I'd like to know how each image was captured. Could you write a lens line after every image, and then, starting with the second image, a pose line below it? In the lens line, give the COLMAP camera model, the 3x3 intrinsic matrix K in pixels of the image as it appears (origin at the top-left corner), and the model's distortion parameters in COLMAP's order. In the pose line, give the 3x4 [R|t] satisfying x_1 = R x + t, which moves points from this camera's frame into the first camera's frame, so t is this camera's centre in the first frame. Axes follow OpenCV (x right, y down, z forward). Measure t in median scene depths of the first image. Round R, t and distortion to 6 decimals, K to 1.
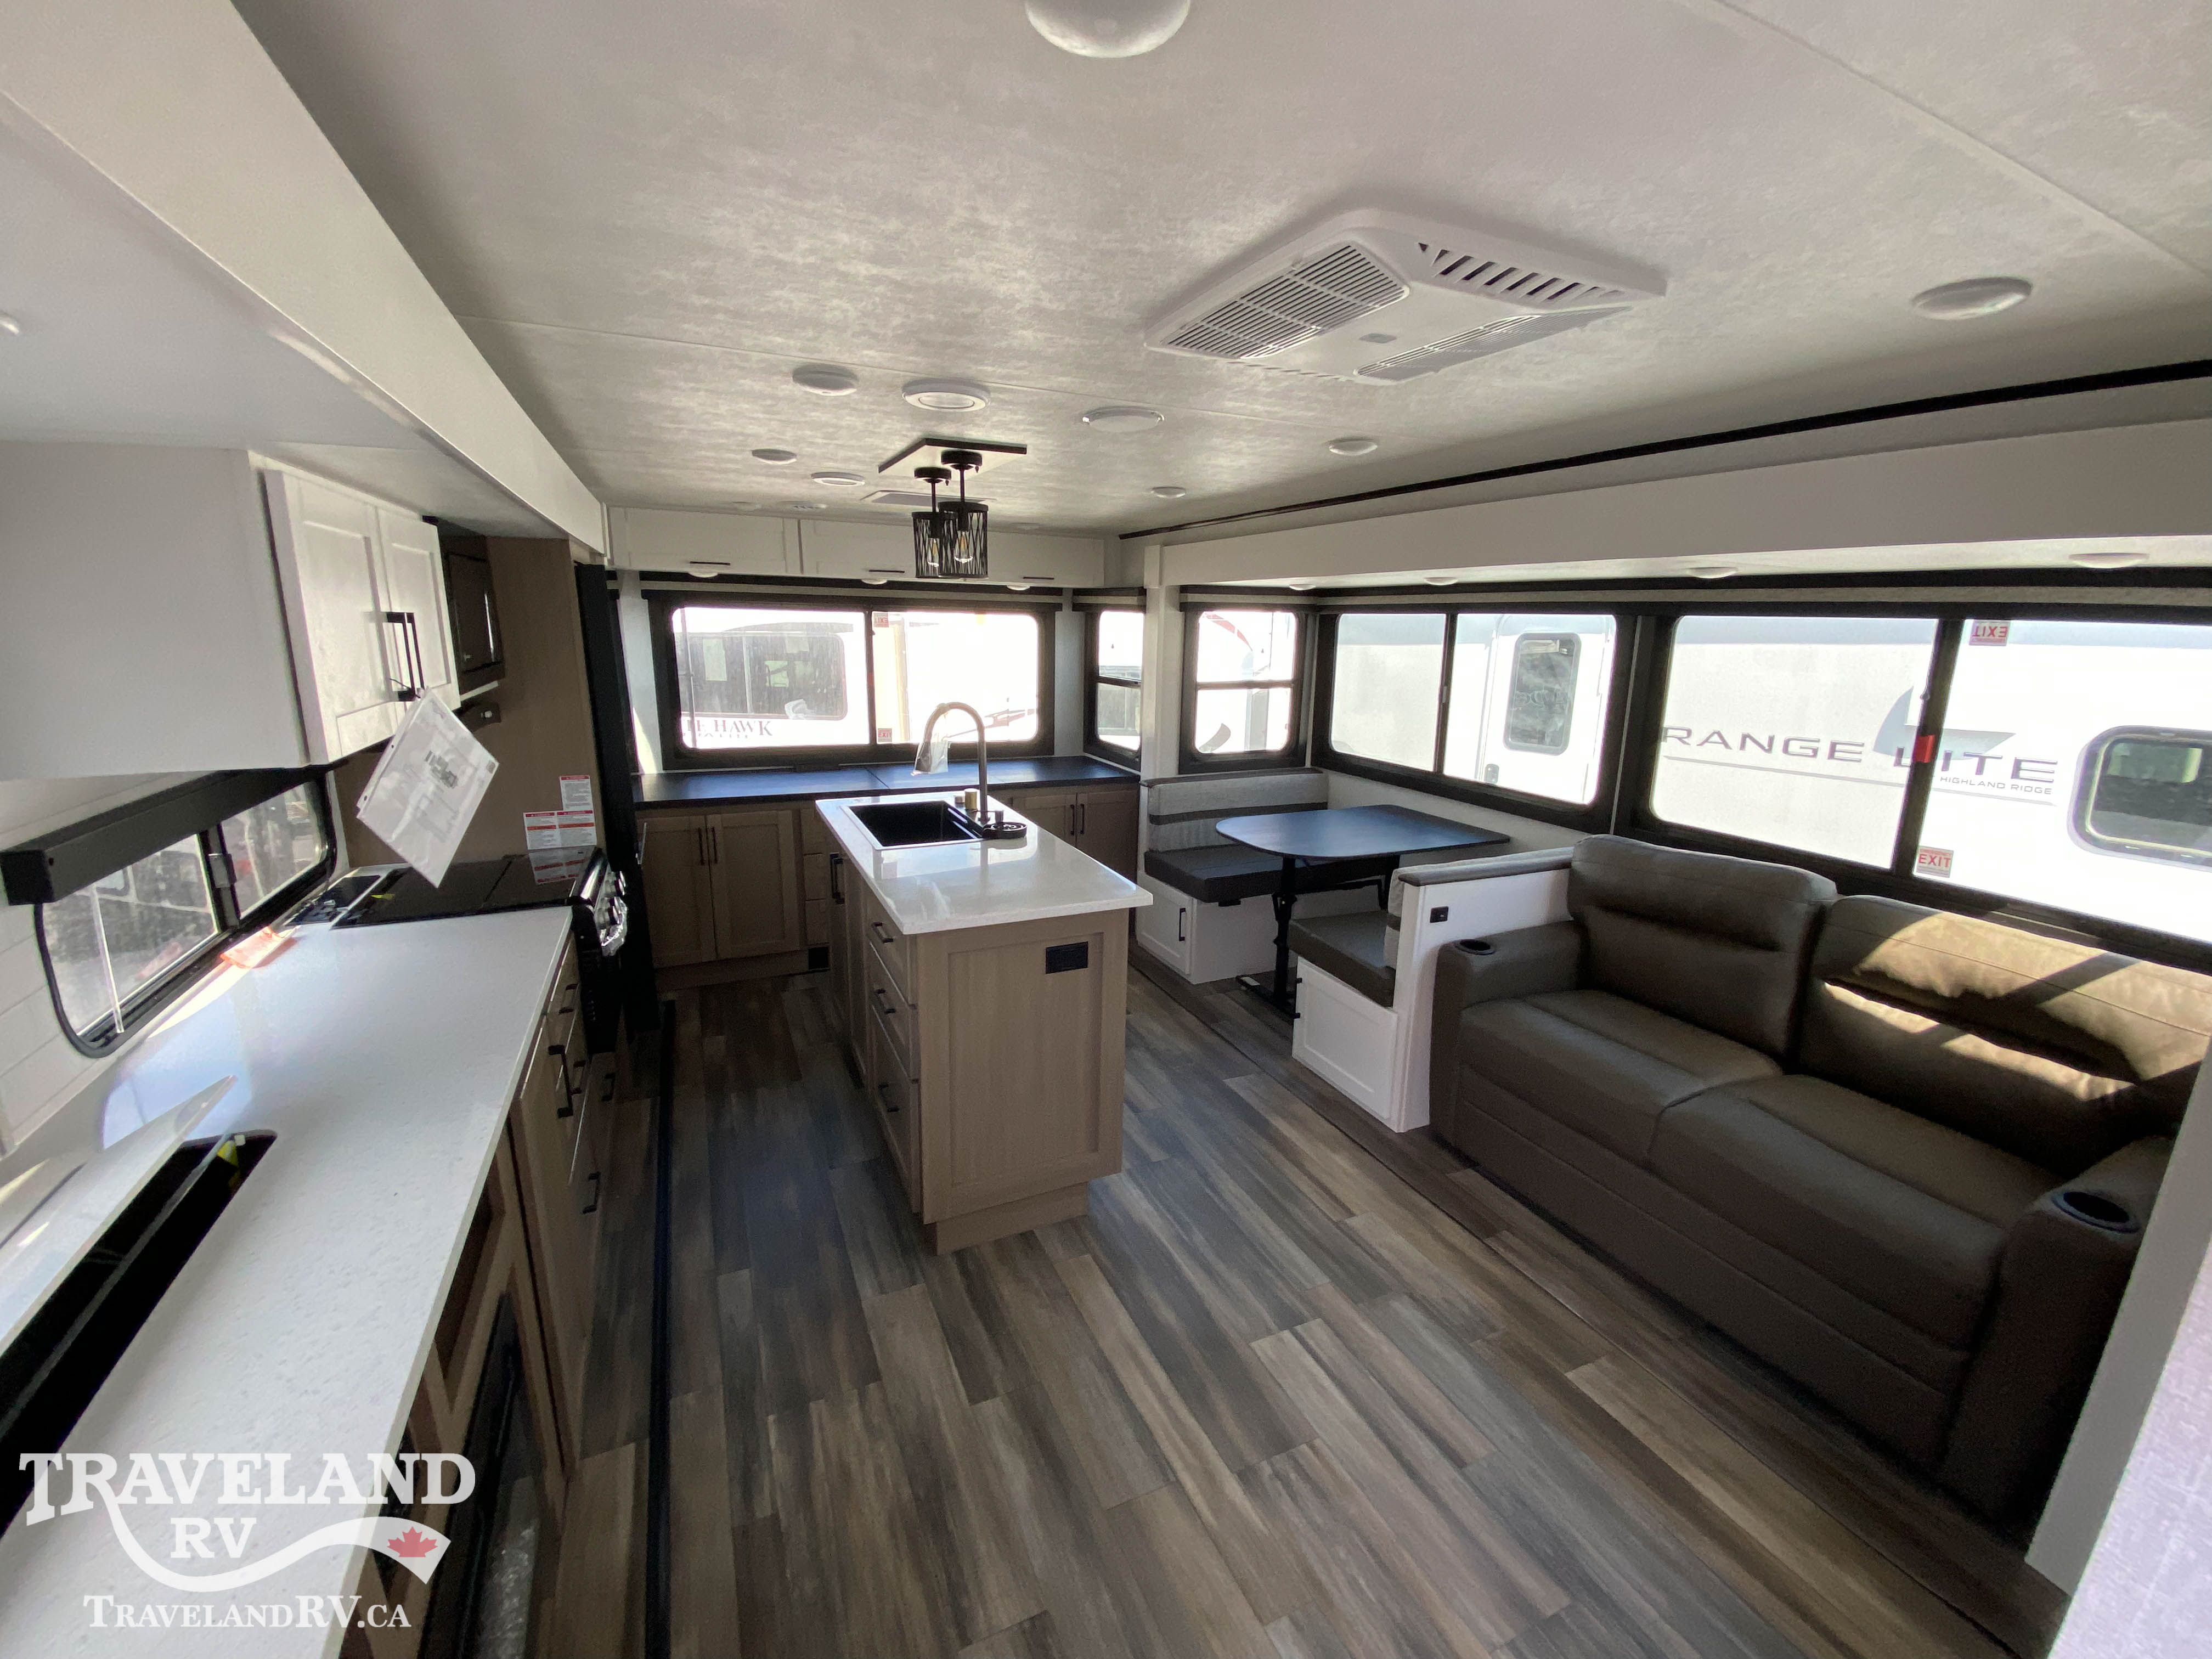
lens RADIAL K [[904.0, 0, 1094.9], [0, 904.0, 830.3], [0, 0, 1]] dist [0.011336, -0.015122]
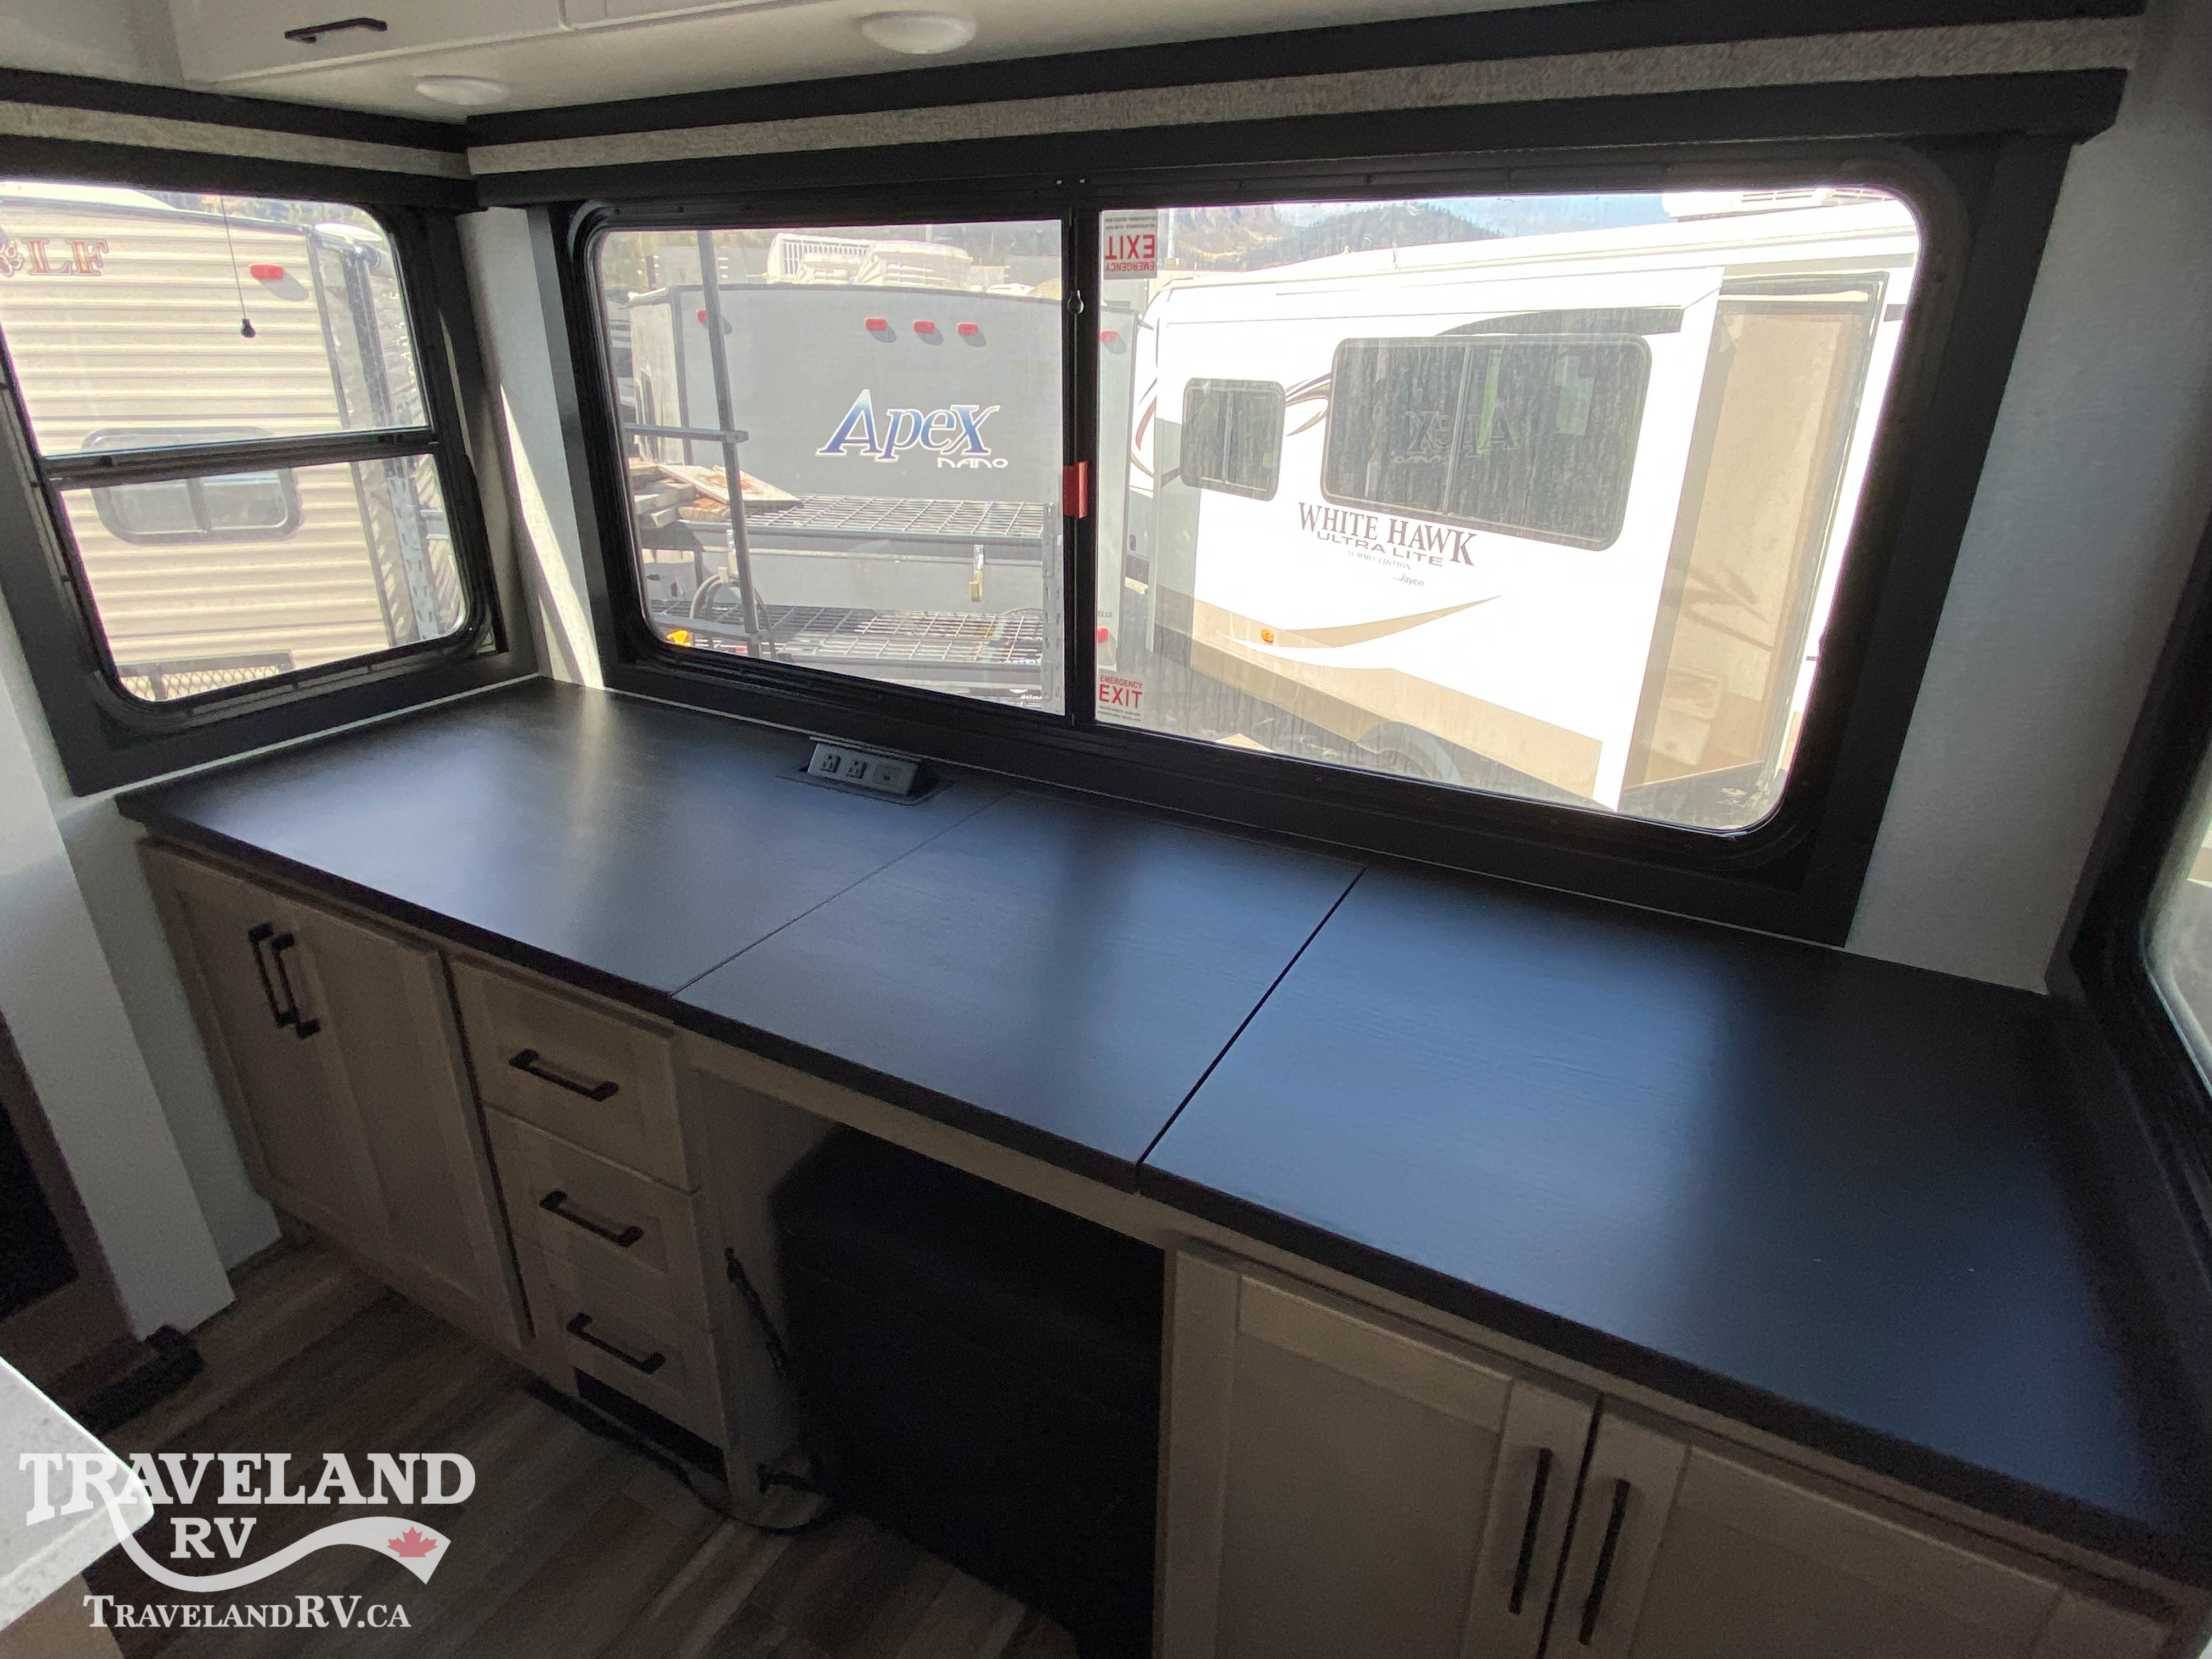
lens RADIAL K [[1195.8, 0, 1089.7], [0, 1195.8, 826.7], [0, 0, 1]] dist [0.016481, -0.018832]
pose [[0.608157, 0.296354, -0.736424, 0.068056], [-0.173706, 0.954898, 0.240822, -0.249186], [0.774578, -0.018536, 0.632206, 1.234026]]
